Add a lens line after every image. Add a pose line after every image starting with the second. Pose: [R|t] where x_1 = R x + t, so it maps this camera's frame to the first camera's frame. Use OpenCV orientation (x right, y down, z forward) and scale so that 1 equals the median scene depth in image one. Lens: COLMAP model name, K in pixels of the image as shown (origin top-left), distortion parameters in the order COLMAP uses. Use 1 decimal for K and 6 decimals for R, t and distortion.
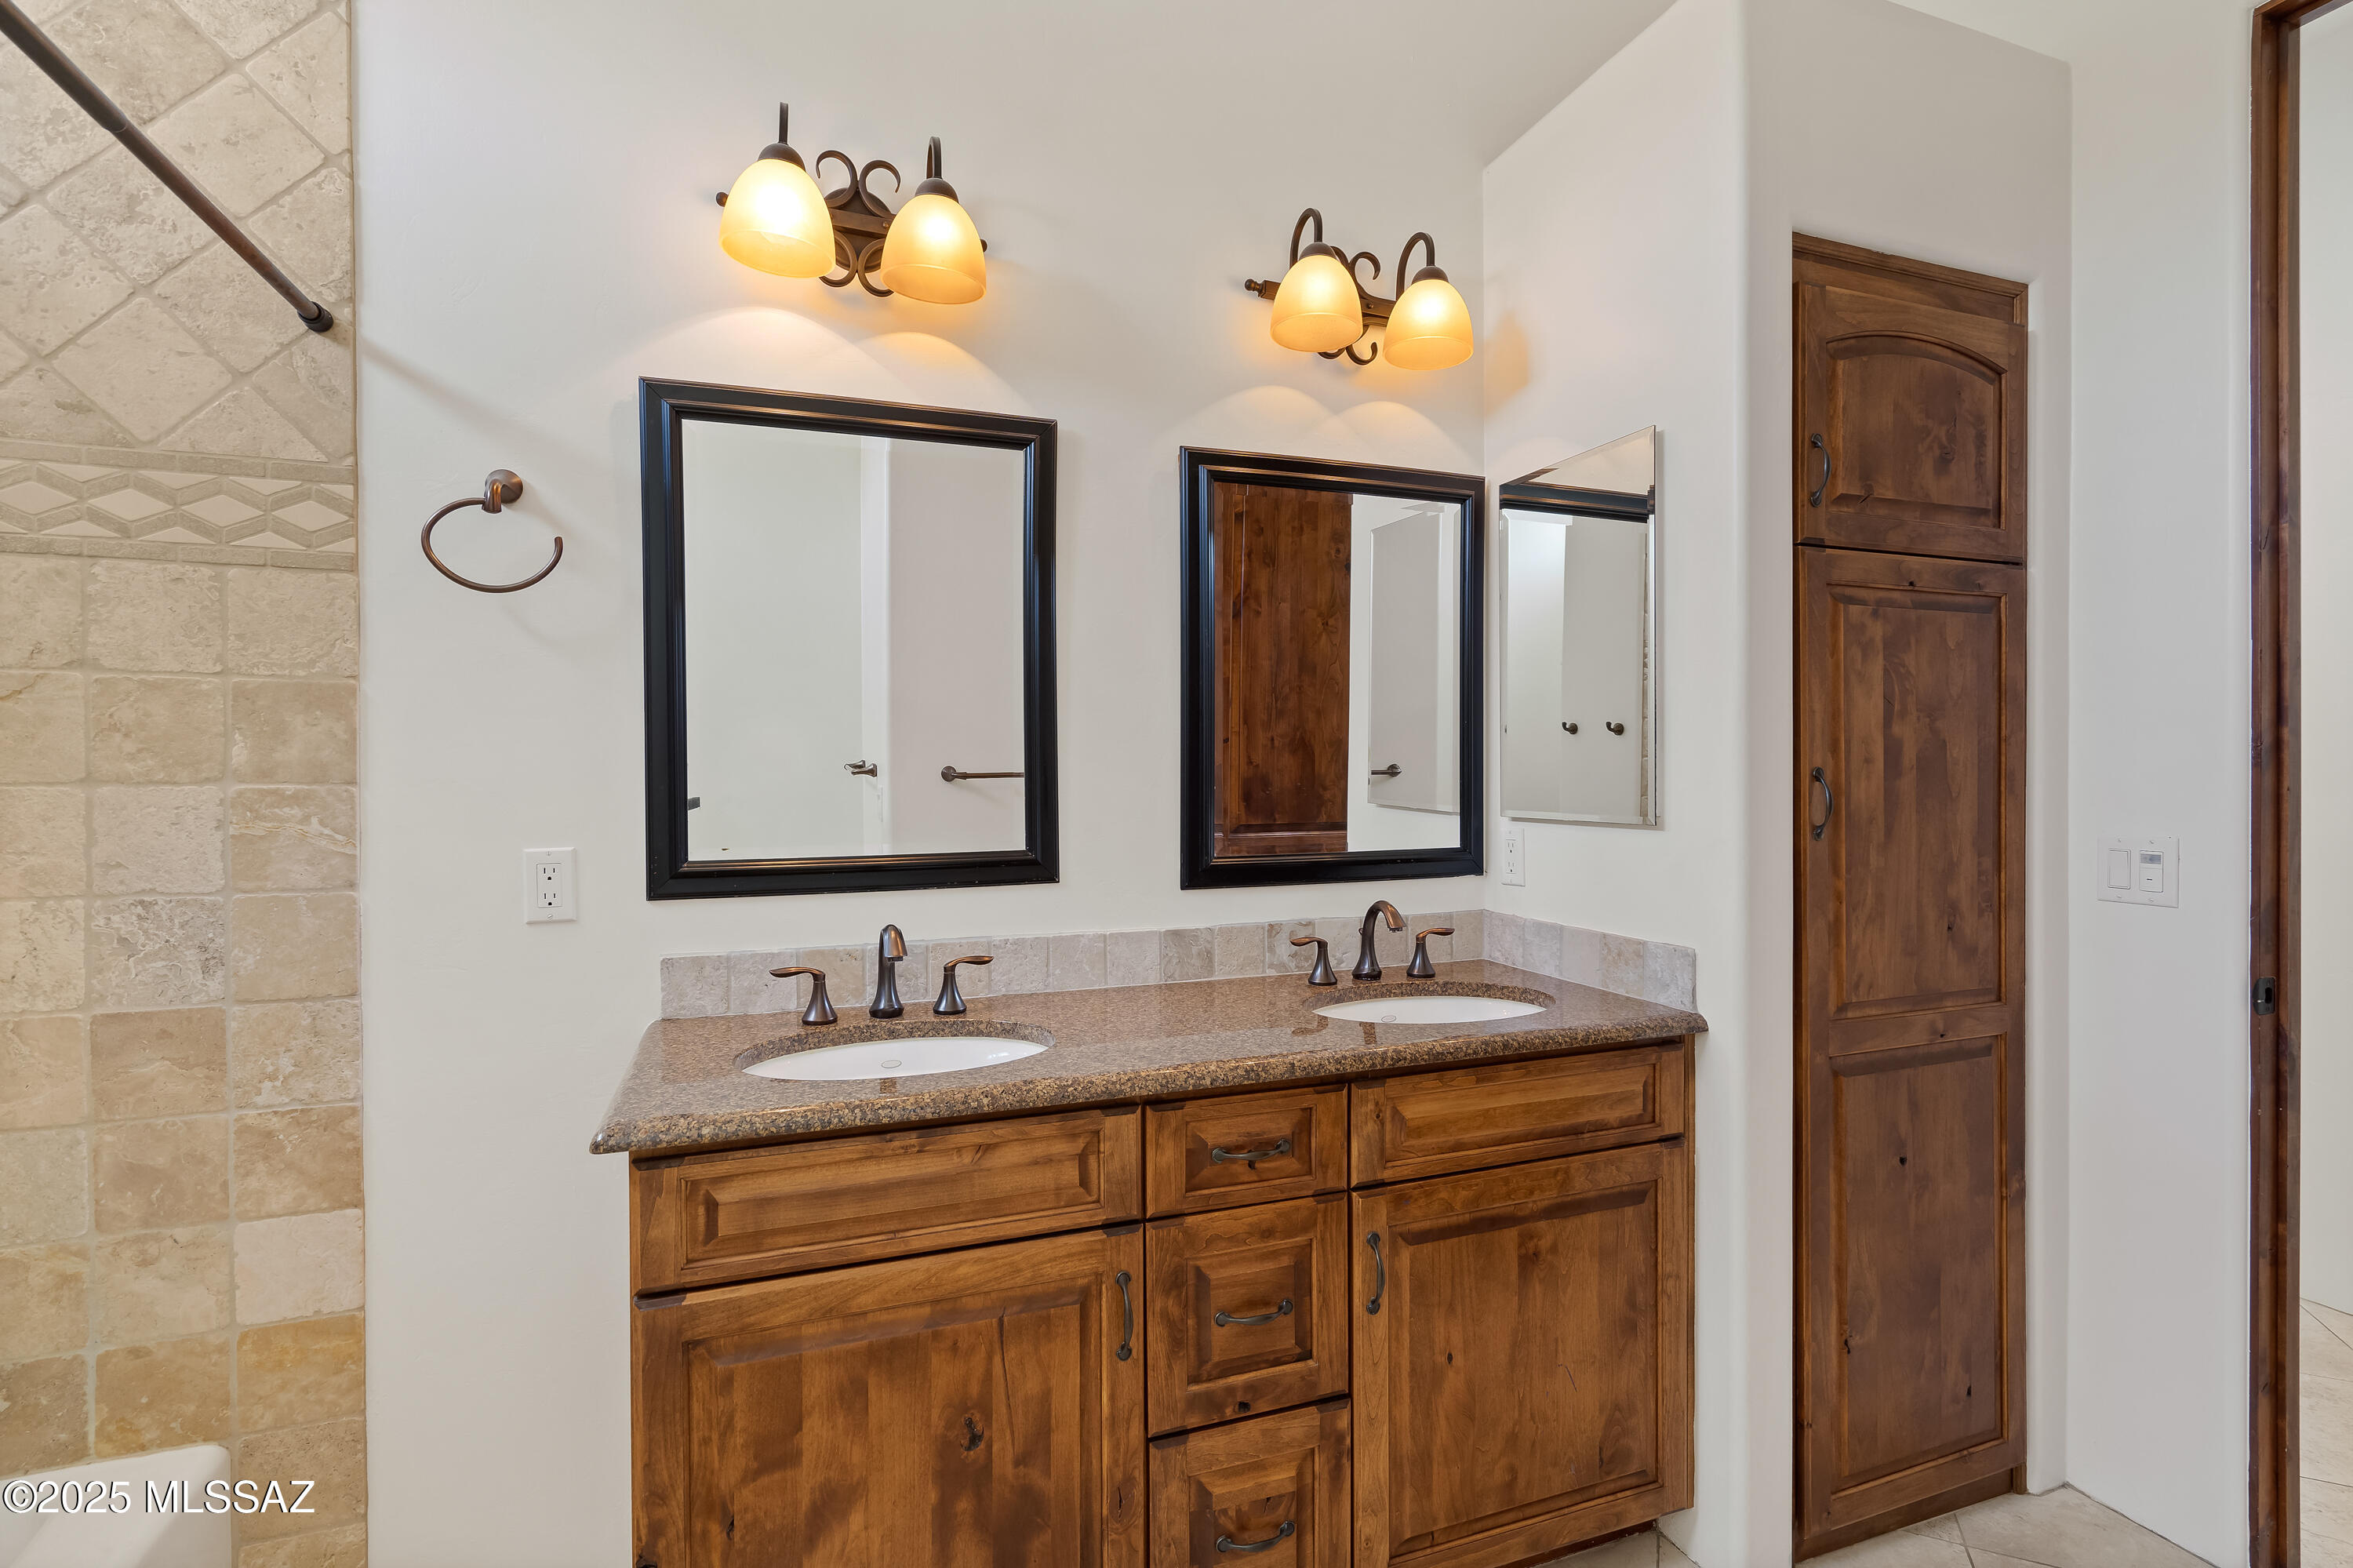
lens RADIAL K [[1096.4, 0, 1181.0], [0, 1096.4, 779.3], [0, 0, 1]] dist [0.000142, -0.000087]
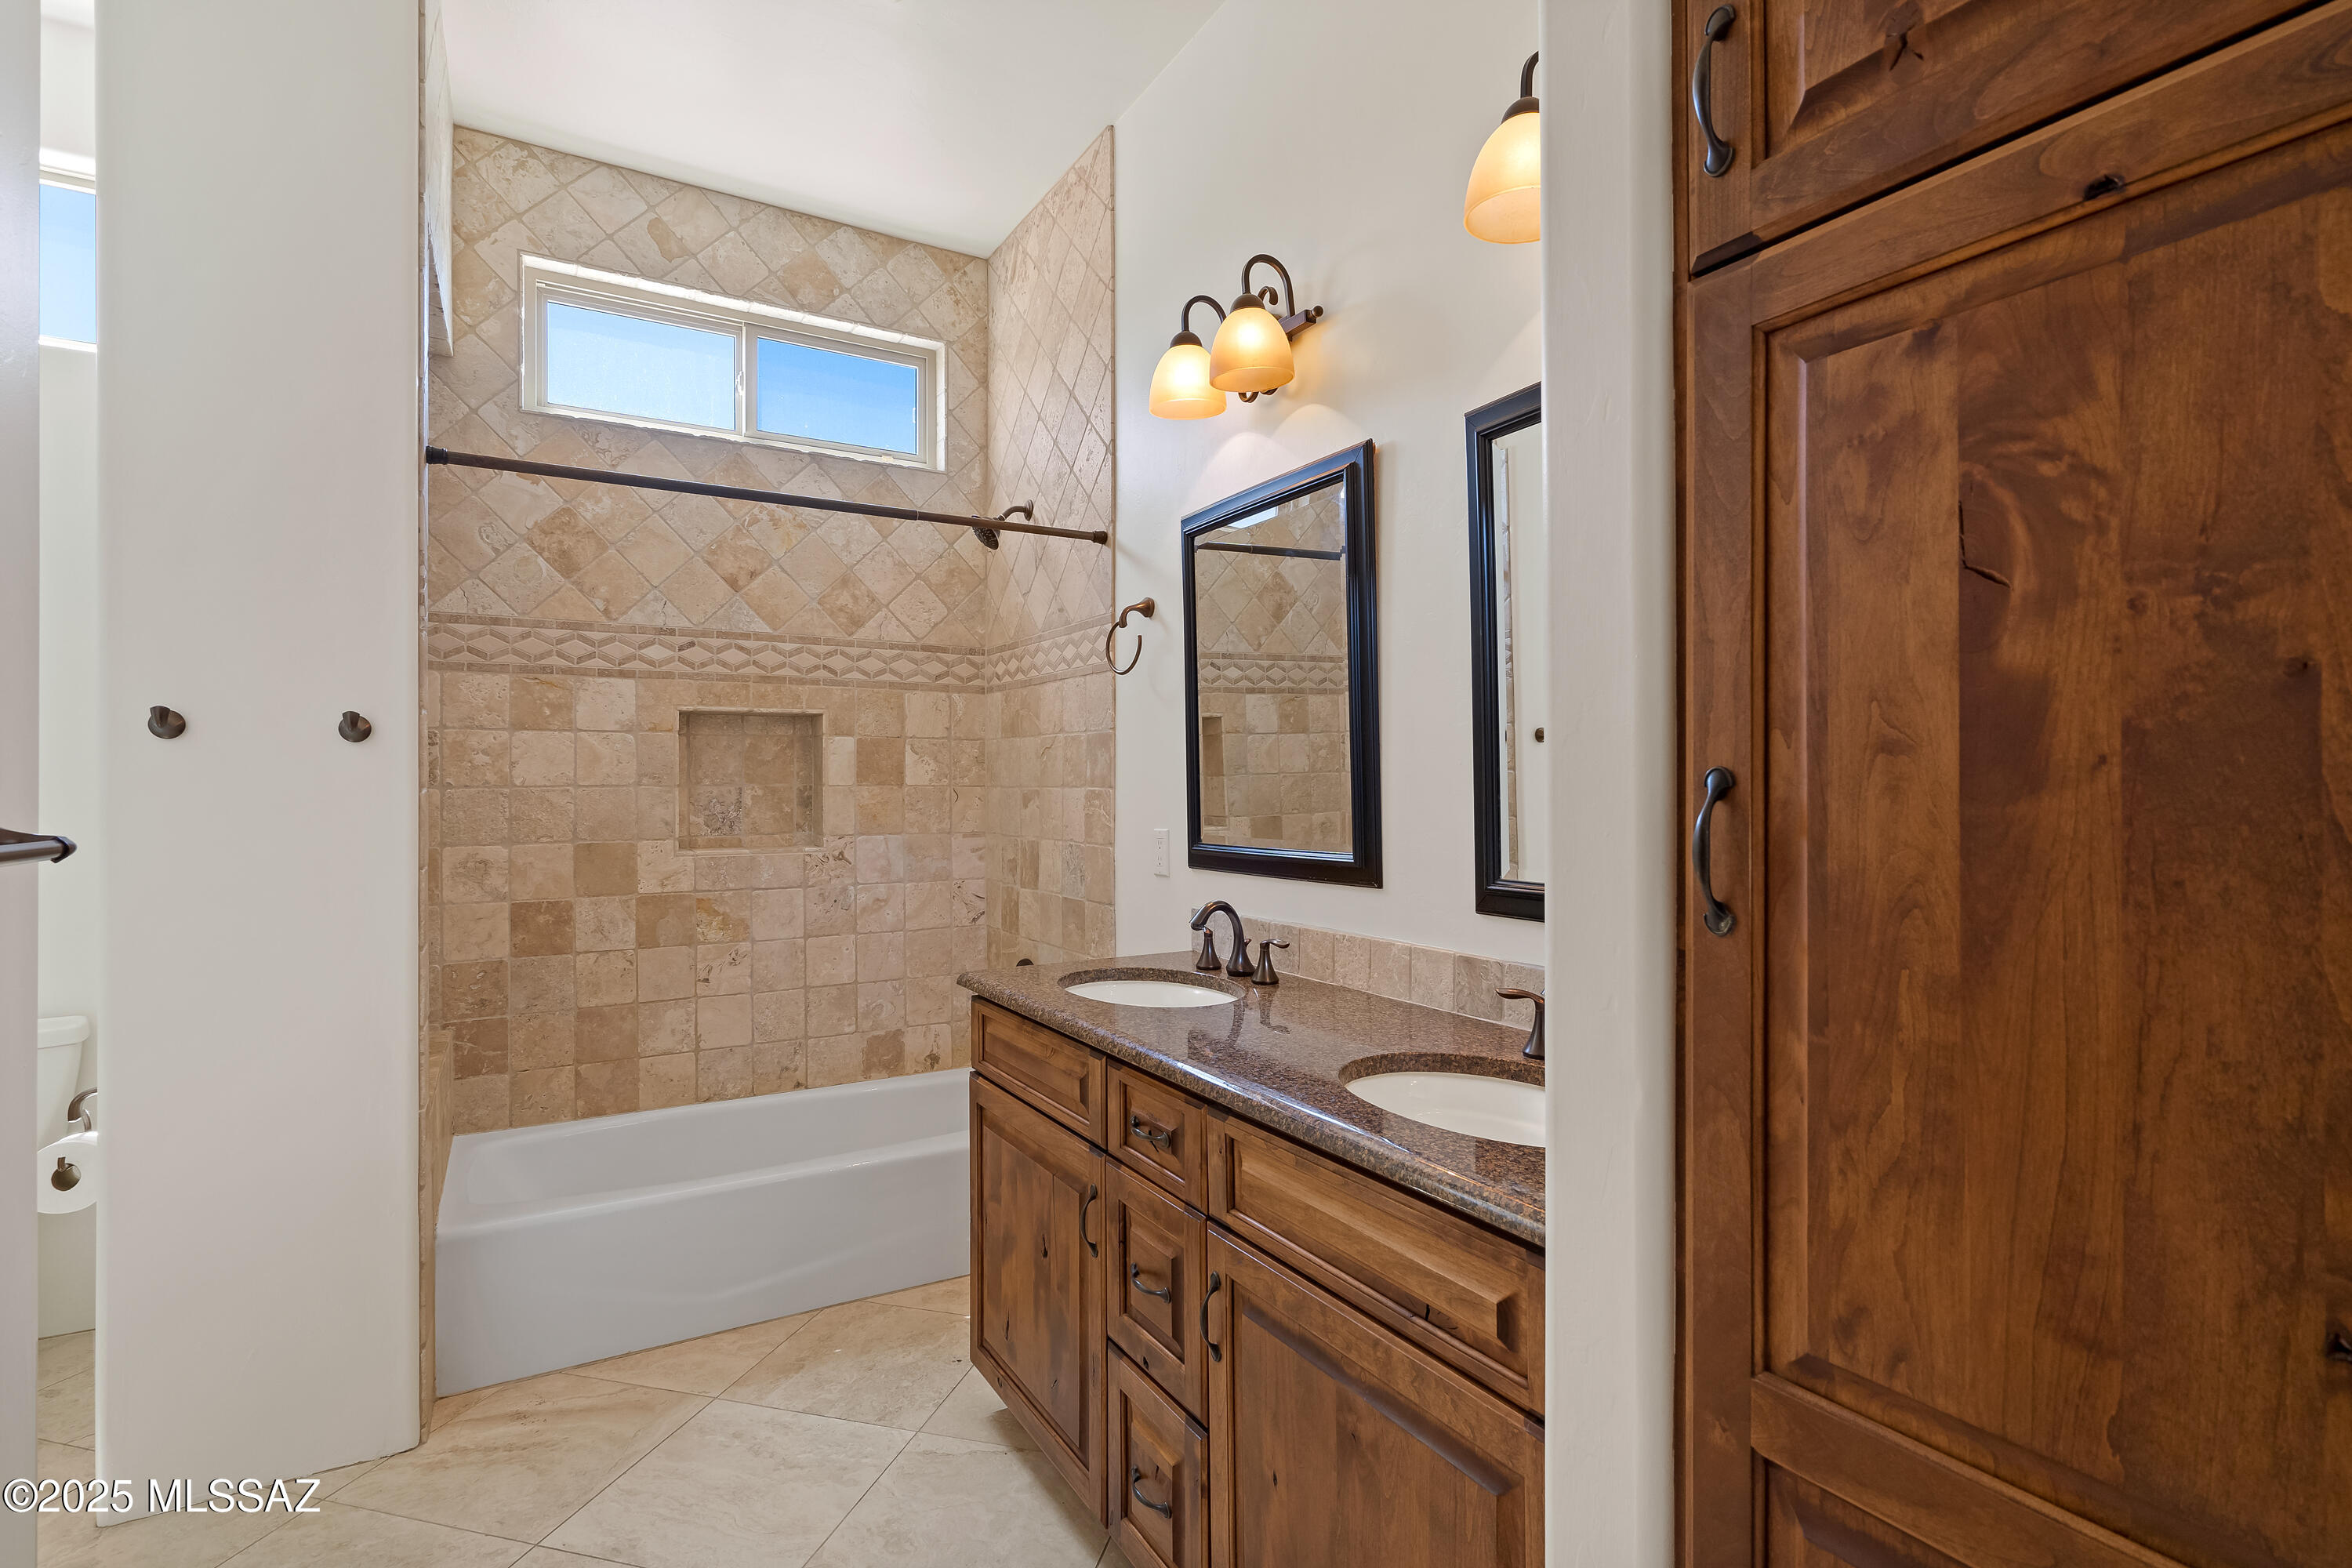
lens RADIAL K [[1095.9, 0, 1180.0], [0, 1095.9, 783.6], [0, 0, 1]] dist [0.000142, -0.000087]
pose [[0.191529, 0.001723, -0.981486, 0.952651], [-0.002768, 0.999995, 0.001215, -0.004369], [0.981483, 0.002484, 0.191533, 0.693461]]
